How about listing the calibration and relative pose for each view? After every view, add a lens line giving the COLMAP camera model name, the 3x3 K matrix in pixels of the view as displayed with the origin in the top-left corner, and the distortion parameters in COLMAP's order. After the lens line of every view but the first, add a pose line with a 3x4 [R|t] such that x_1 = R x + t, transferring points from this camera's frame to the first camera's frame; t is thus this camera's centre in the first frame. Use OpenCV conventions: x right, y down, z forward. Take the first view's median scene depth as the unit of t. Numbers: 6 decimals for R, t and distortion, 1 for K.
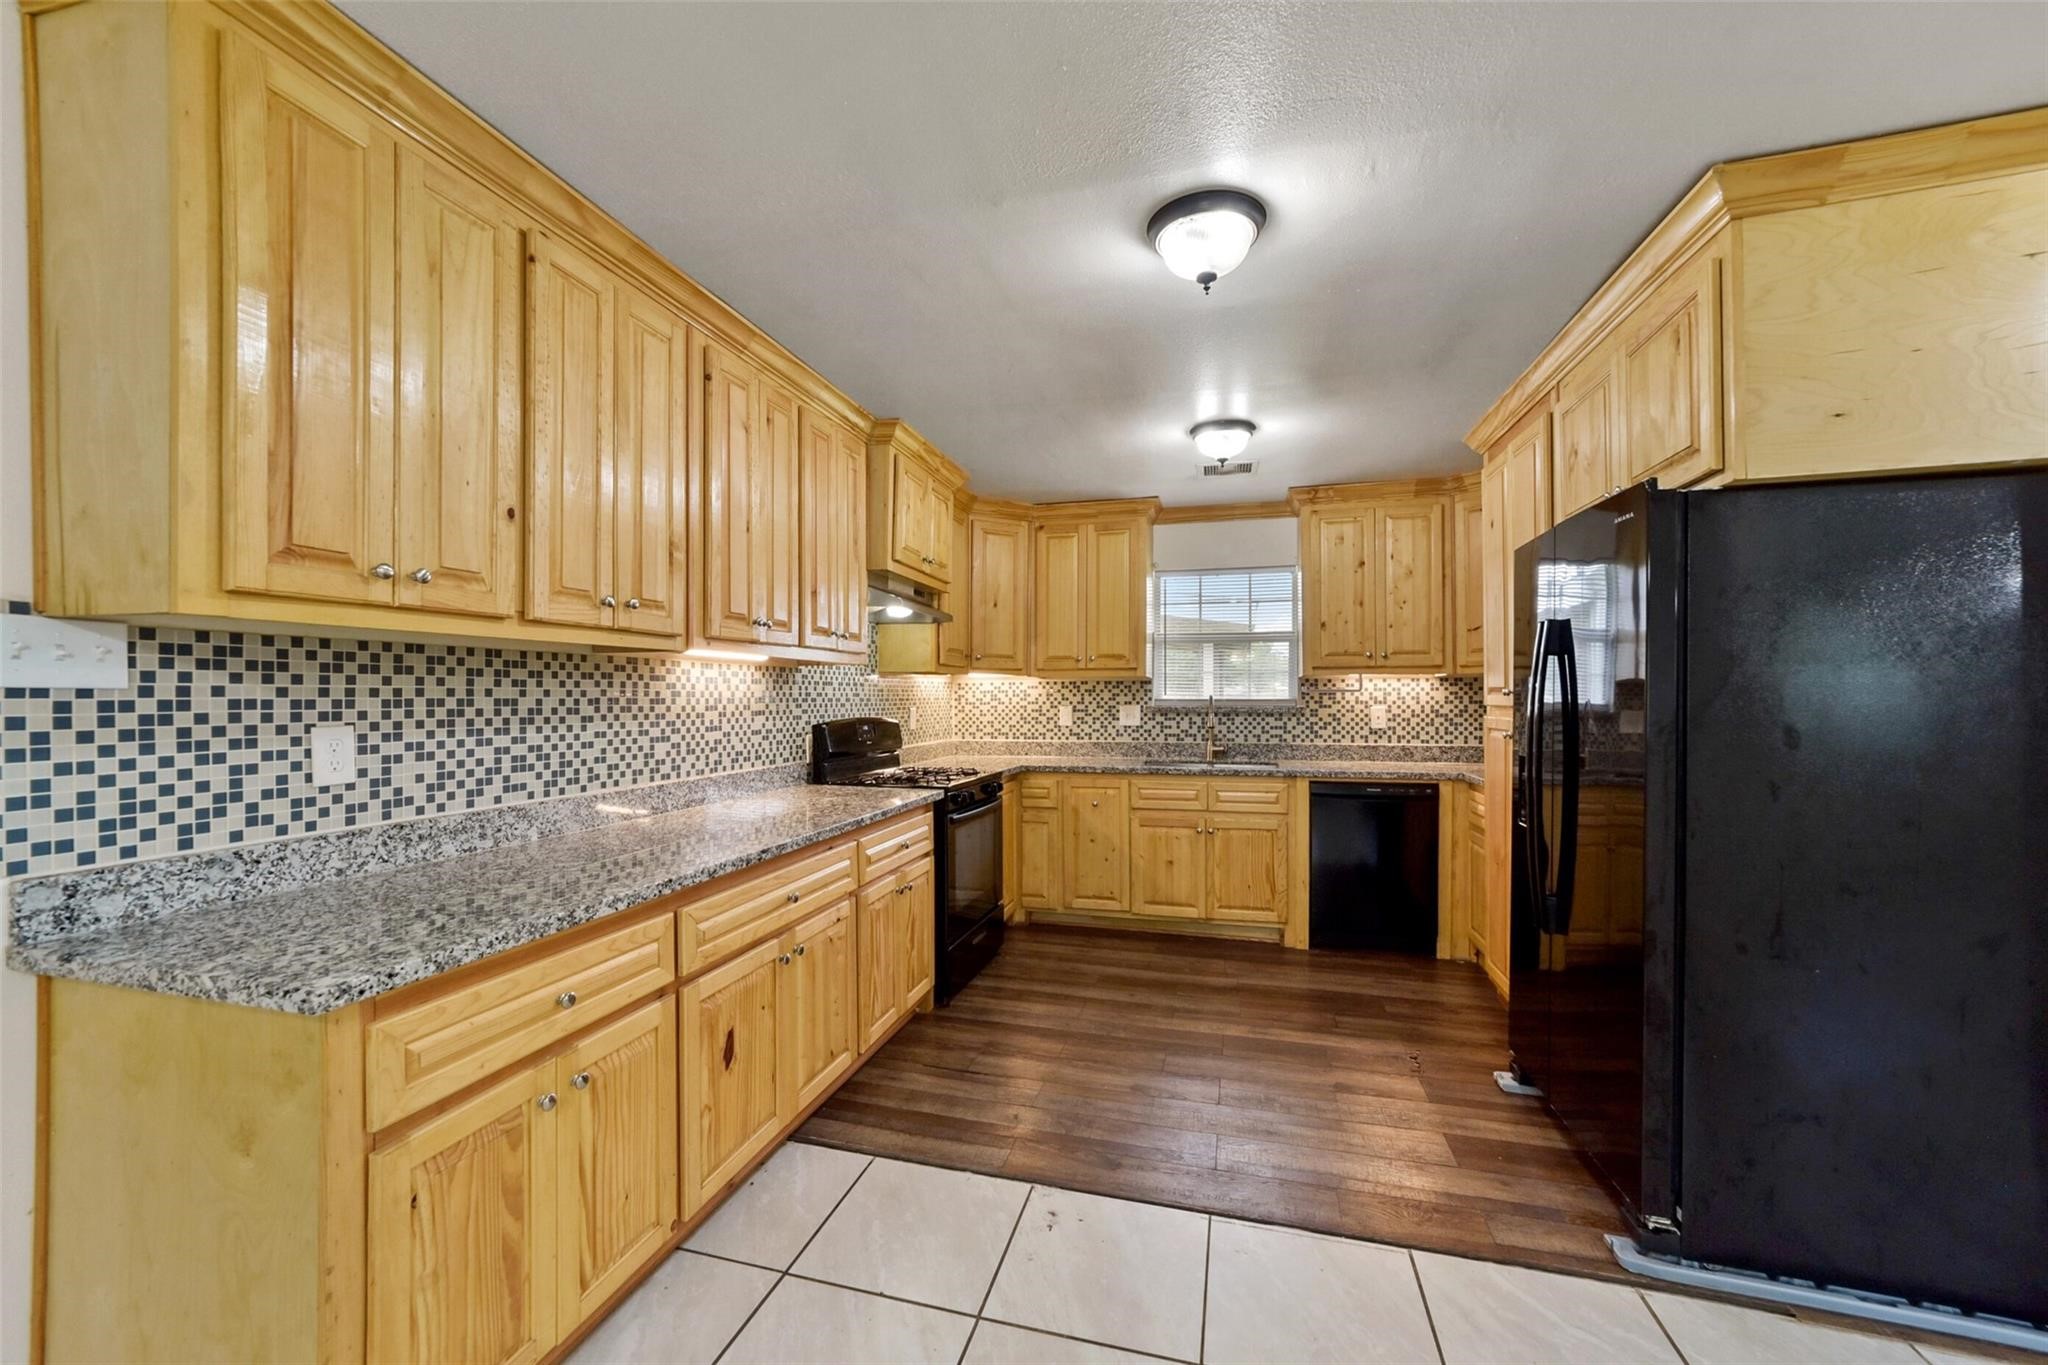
lens RADIAL K [[782.7, 0, 1024.8], [0, 782.7, 698.4], [0, 0, 1]] dist [-0.019299, 0.006583]
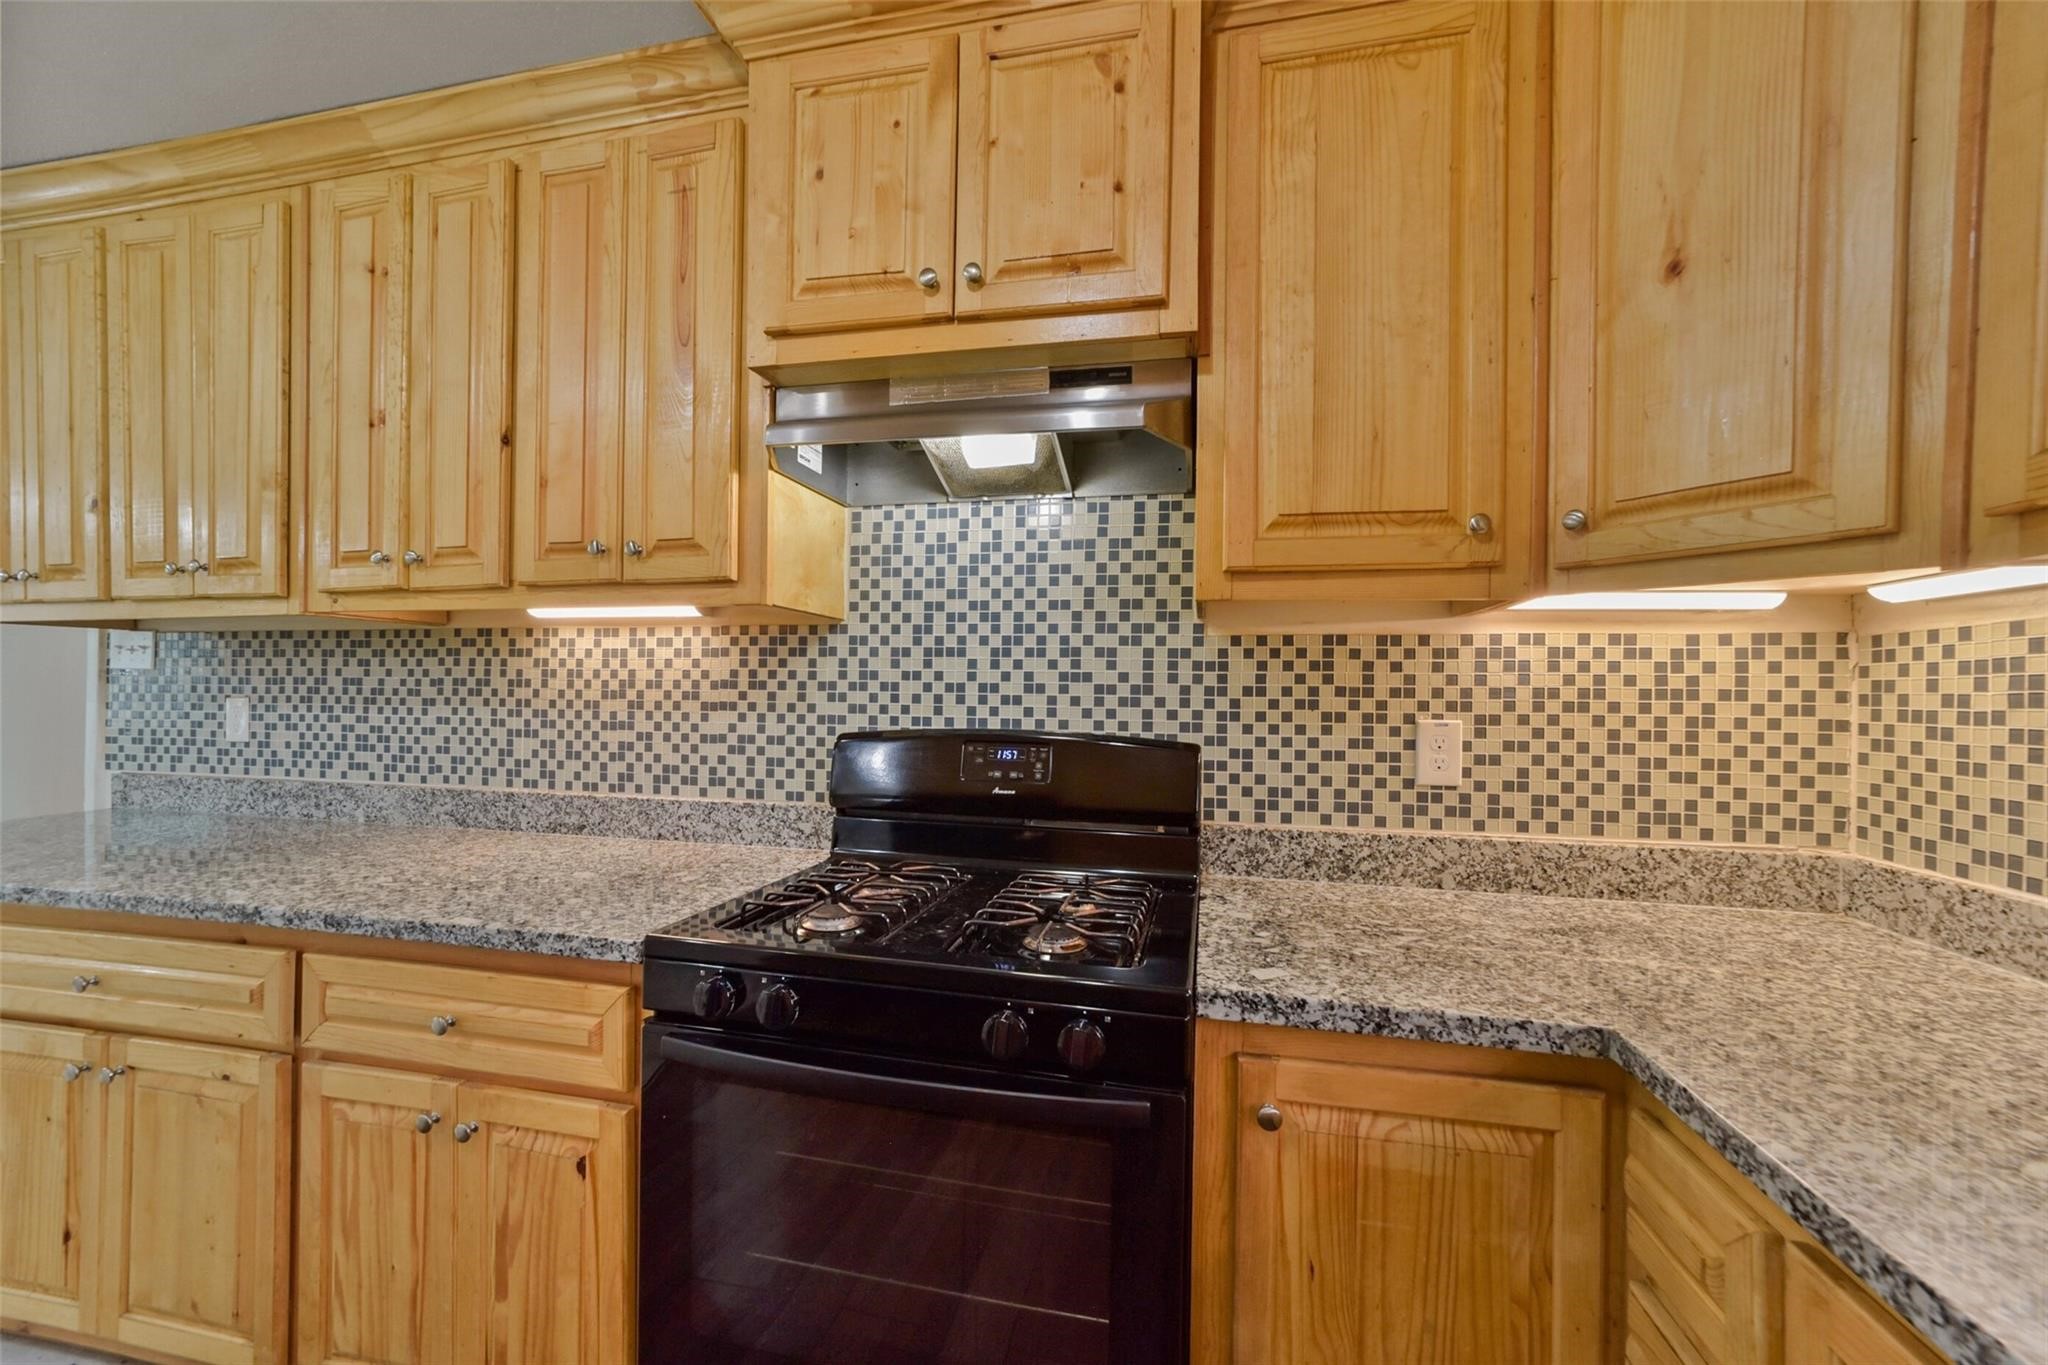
lens RADIAL K [[793.1, 0, 1034.6], [0, 793.1, 688.5], [0, 0, 1]] dist [-0.003559, 0.000096]
pose [[0.040614, 0.008069, -0.999142, 0.240422], [-0.010072, 0.999920, 0.007666, -0.001598], [0.999124, 0.009752, 0.040692, 1.088870]]
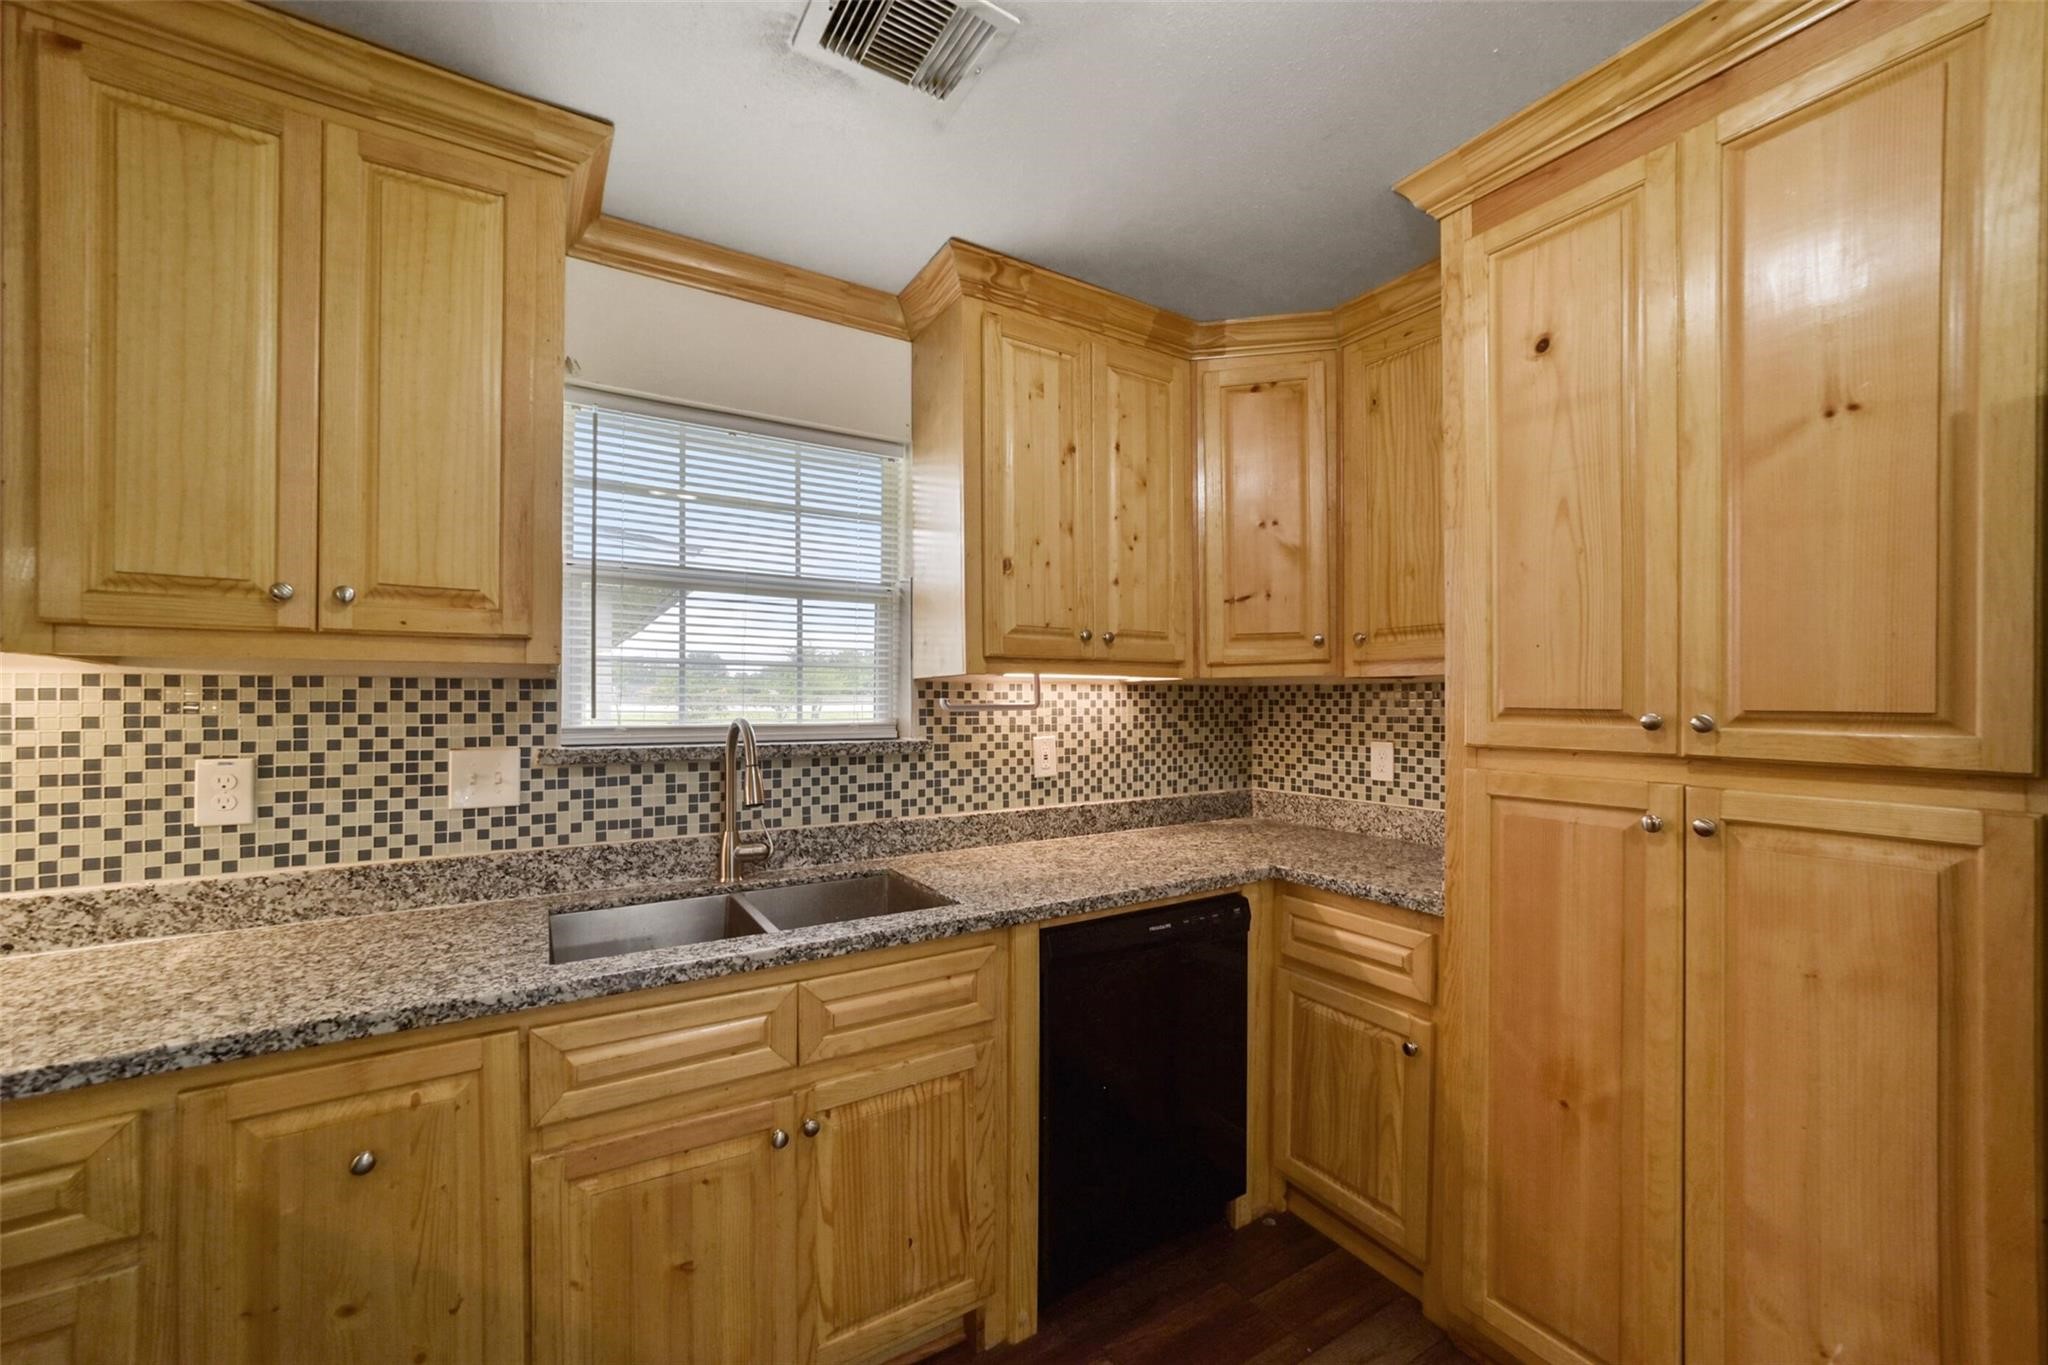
lens RADIAL K [[782.7, 0, 1026.4], [0, 782.7, 701.9], [0, 0, 1]] dist [-0.019299, 0.006583]
pose [[0.680040, 0.001010, 0.733174, 0.065390], [-0.000262, 0.999999, -0.001136, -0.016319], [-0.733175, 0.000581, 0.680040, 0.843513]]
